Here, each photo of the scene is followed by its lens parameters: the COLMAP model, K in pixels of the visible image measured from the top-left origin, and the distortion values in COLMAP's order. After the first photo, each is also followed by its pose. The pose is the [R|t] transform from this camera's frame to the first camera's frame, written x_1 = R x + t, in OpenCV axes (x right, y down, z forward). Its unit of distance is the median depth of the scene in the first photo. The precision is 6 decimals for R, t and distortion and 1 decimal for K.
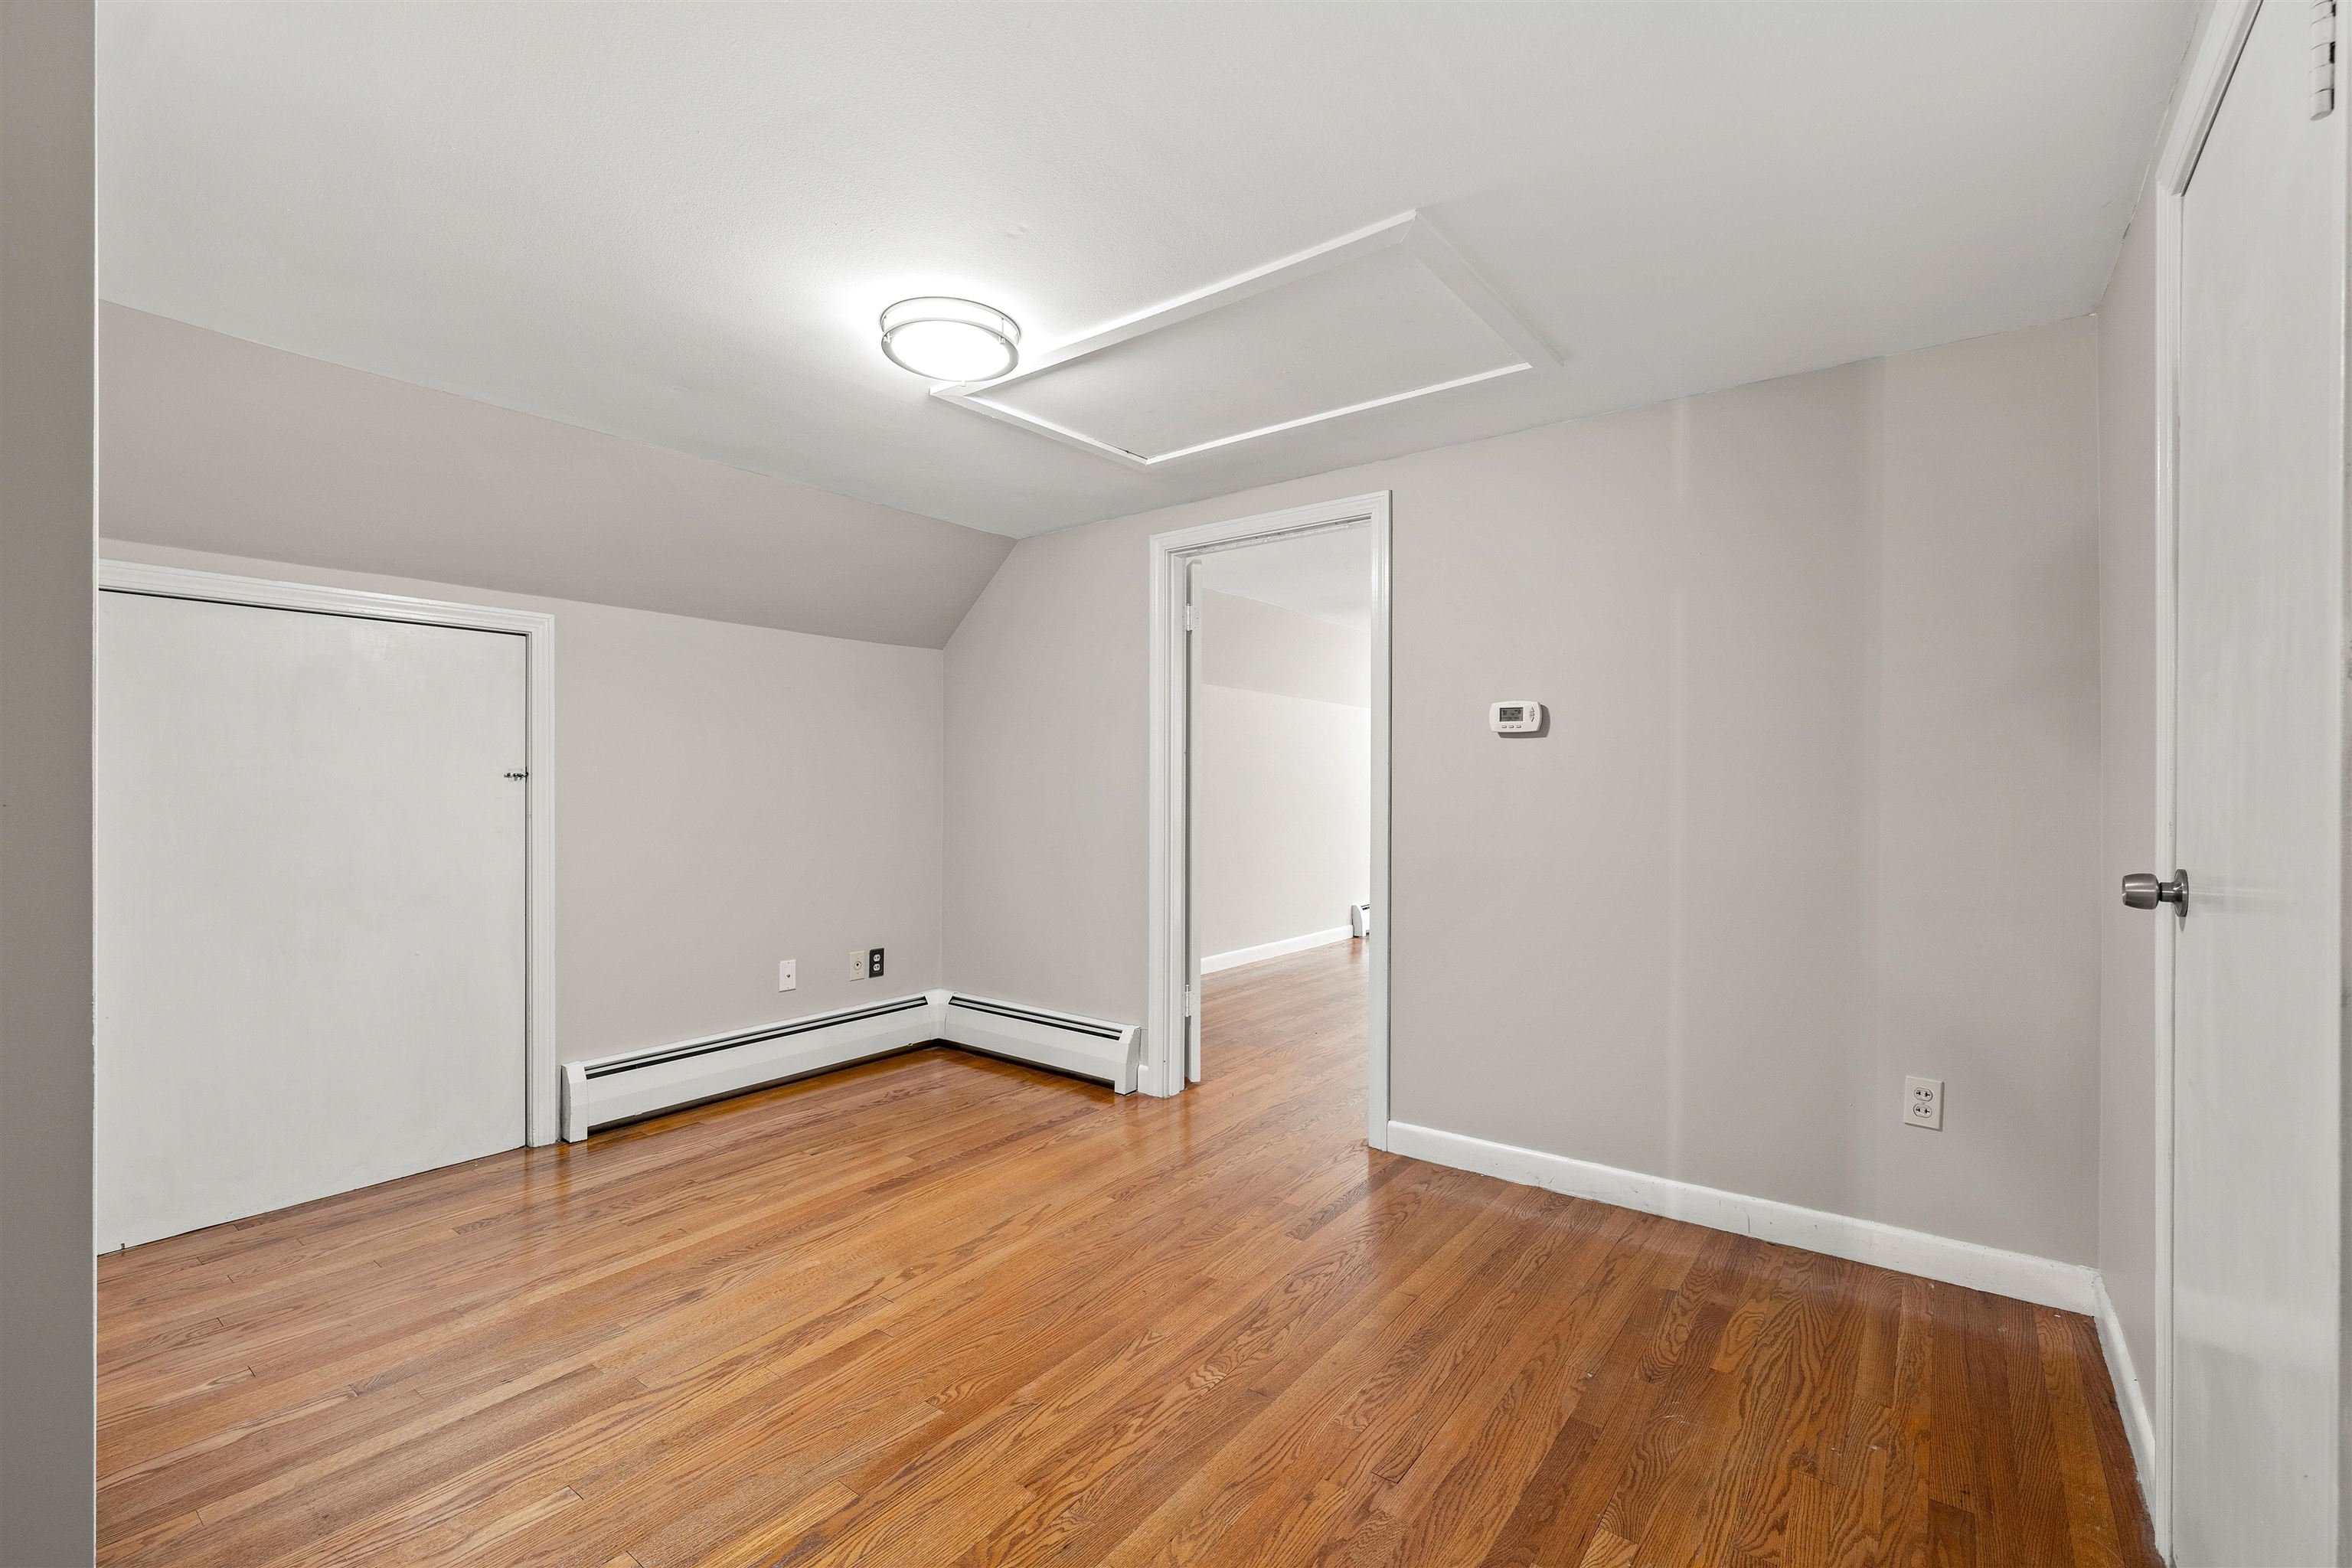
lens RADIAL K [[994.1, 0, 1166.0], [0, 994.1, 786.9], [0, 0, 1]] dist [0.001747, 0.000108]
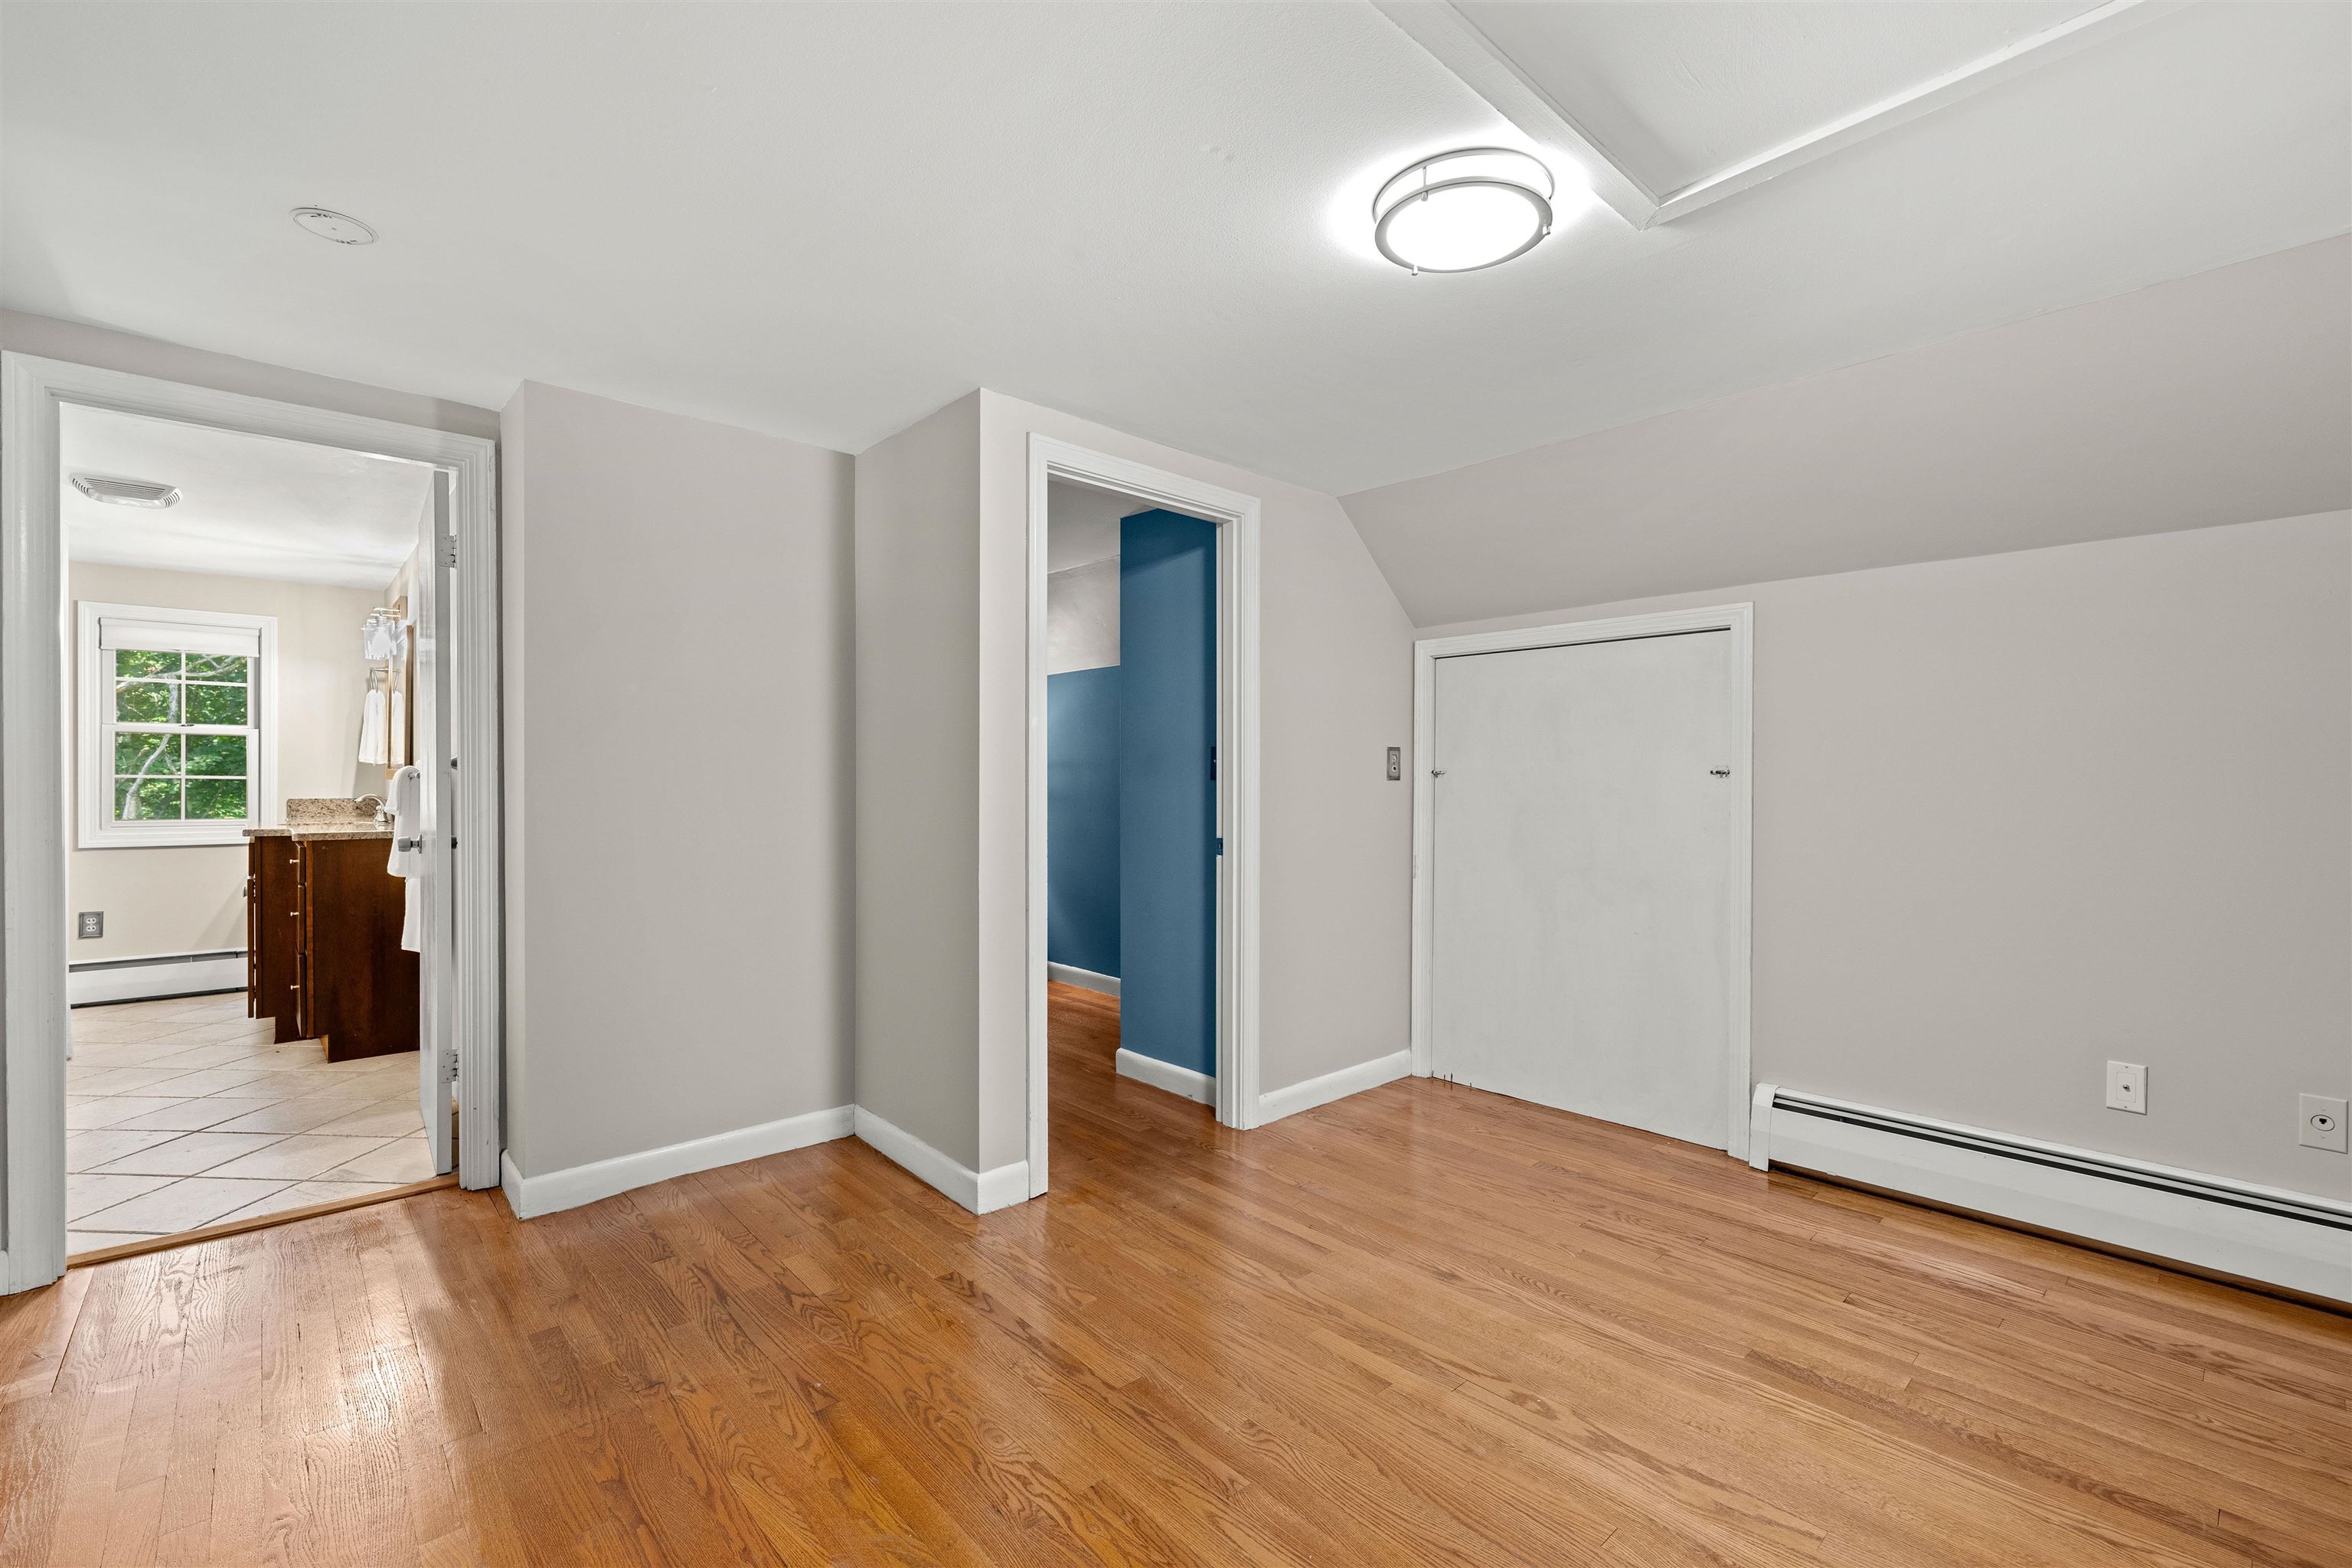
lens RADIAL K [[994.1, 0, 1166.0], [0, 994.1, 786.9], [0, 0, 1]] dist [0.001747, 0.000108]
pose [[-0.161421, 0.004528, -0.986875, 0.433103], [-0.005612, 0.999969, 0.005506, 0.000907], [0.986870, 0.006427, -0.161391, 0.648783]]
